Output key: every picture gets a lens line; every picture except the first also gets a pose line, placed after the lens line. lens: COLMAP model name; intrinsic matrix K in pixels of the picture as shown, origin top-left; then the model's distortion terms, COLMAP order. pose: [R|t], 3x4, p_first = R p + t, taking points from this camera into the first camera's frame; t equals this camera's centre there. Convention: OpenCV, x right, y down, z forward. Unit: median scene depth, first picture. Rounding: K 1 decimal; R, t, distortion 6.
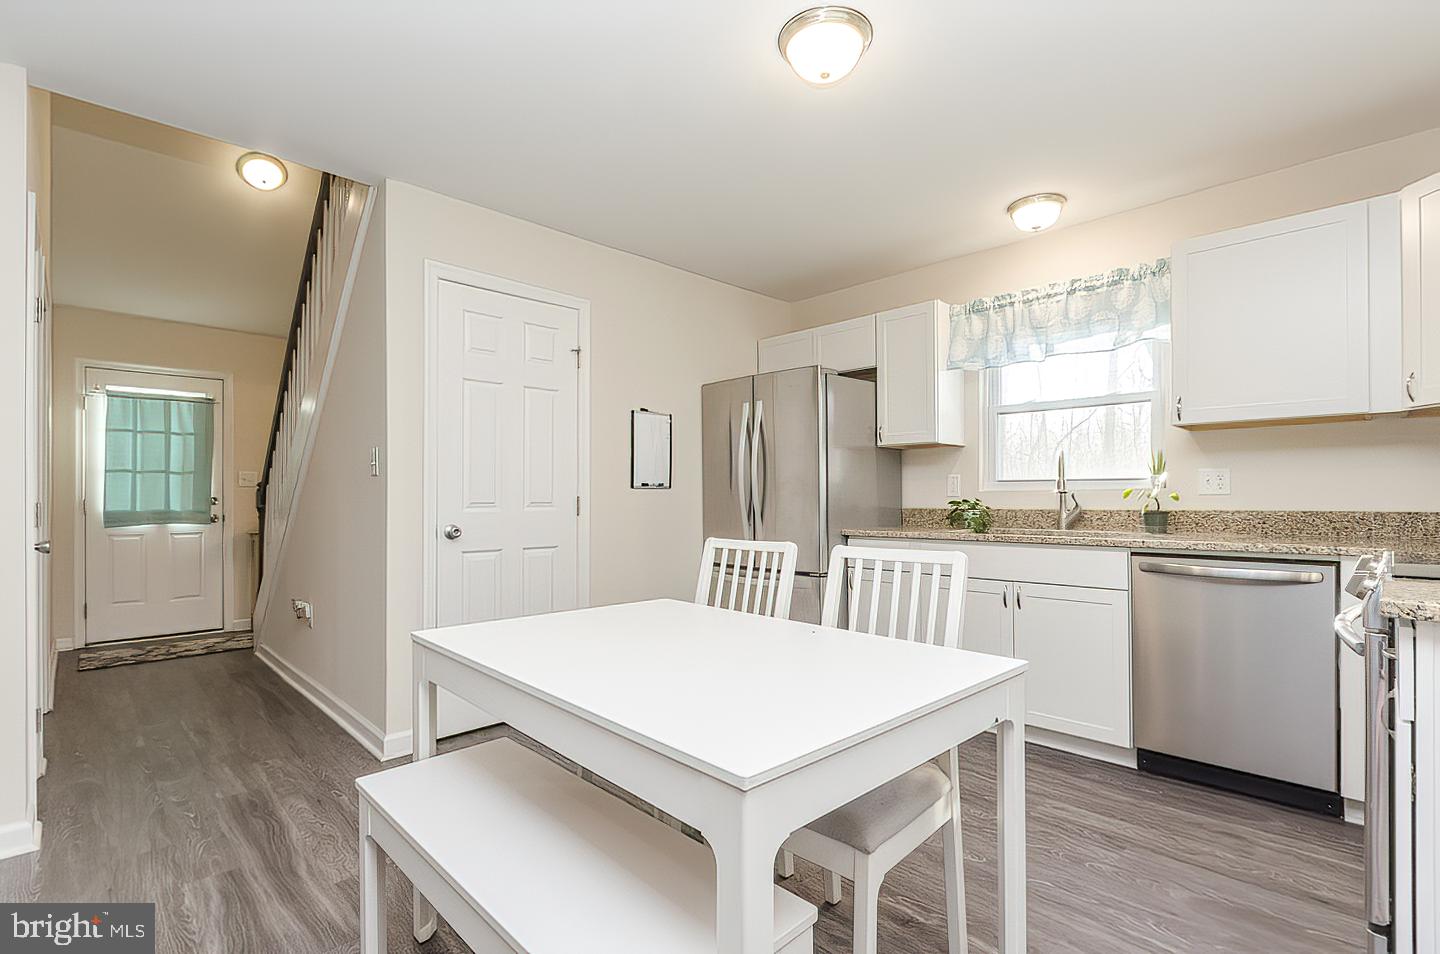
lens RADIAL K [[670.5, 0, 728.2], [0, 670.5, 491.5], [0, 0, 1]] dist [0.002628, 0.000404]
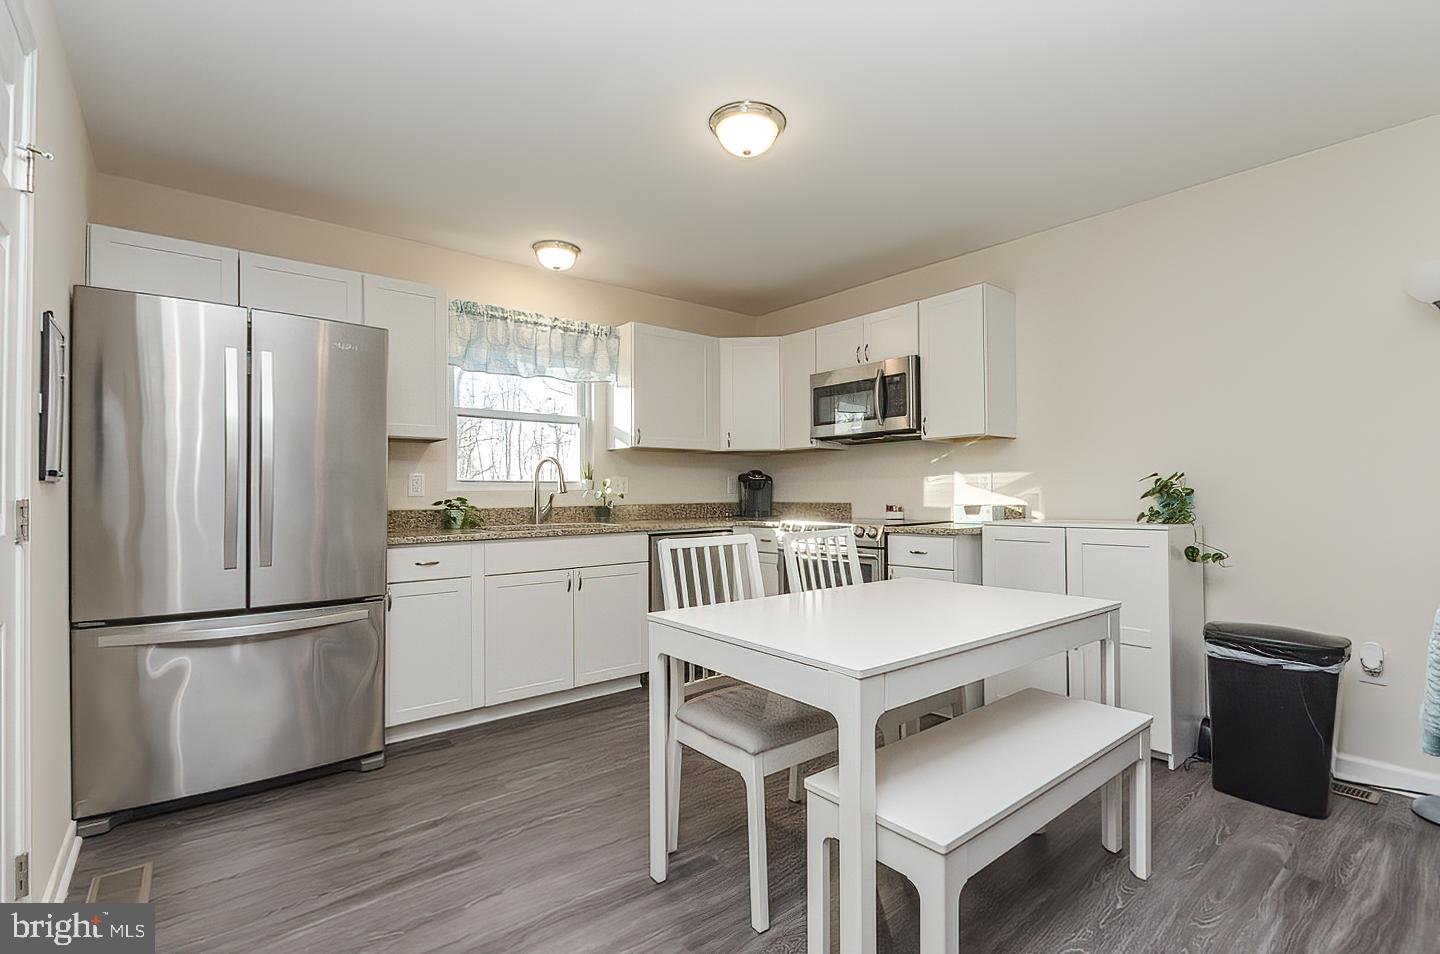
lens RADIAL K [[670.5, 0, 728.2], [0, 670.5, 491.5], [0, 0, 1]] dist [0.002628, 0.000404]
pose [[0.070585, 0.004348, 0.997496, -0.647174], [-0.002240, 0.999989, -0.004201, 0.003832], [-0.997503, -0.001938, 0.070594, 0.574253]]
